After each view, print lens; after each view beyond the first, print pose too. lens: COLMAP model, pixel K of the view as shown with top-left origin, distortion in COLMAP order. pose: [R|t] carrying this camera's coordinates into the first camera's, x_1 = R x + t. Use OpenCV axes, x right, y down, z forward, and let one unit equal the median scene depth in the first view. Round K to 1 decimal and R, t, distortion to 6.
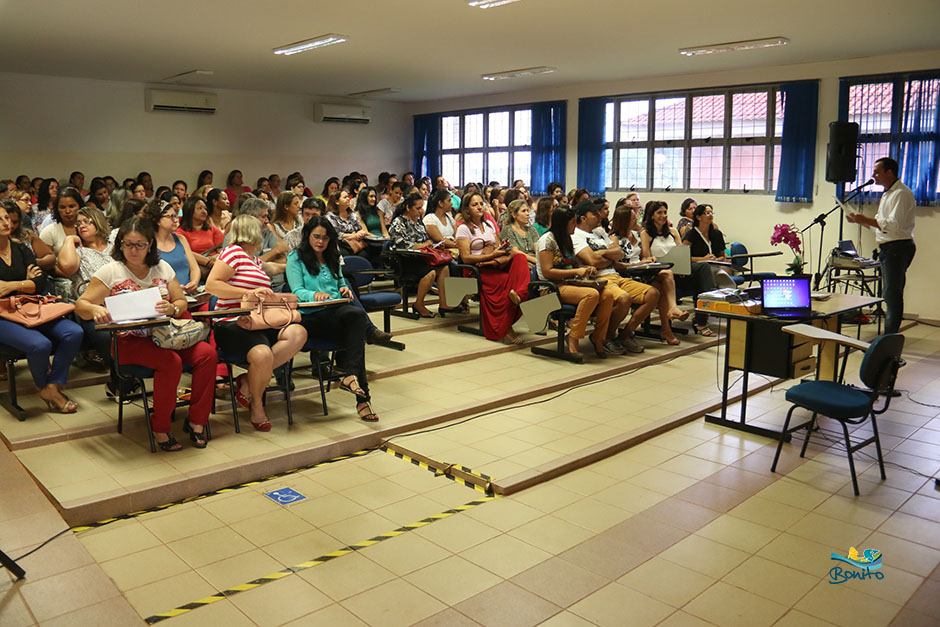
lens RADIAL K [[766.9, 0, 515.5], [0, 766.9, 313.3], [0, 0, 1]] dist [-0.090800, 0.006172]
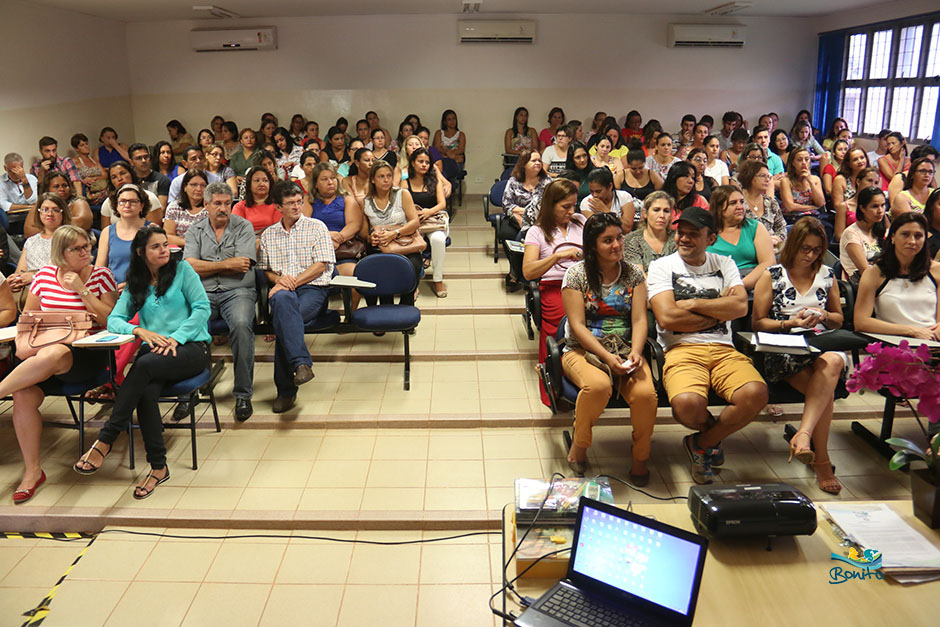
lens RADIAL K [[766.9, 0, 515.5], [0, 766.9, 313.3], [0, 0, 1]] dist [-0.090800, 0.006172]
pose [[0.713528, 0.194459, -0.673100, 0.215908], [-0.113008, 0.980075, 0.163349, -0.080797], [0.691453, -0.040488, 0.721286, 0.268597]]
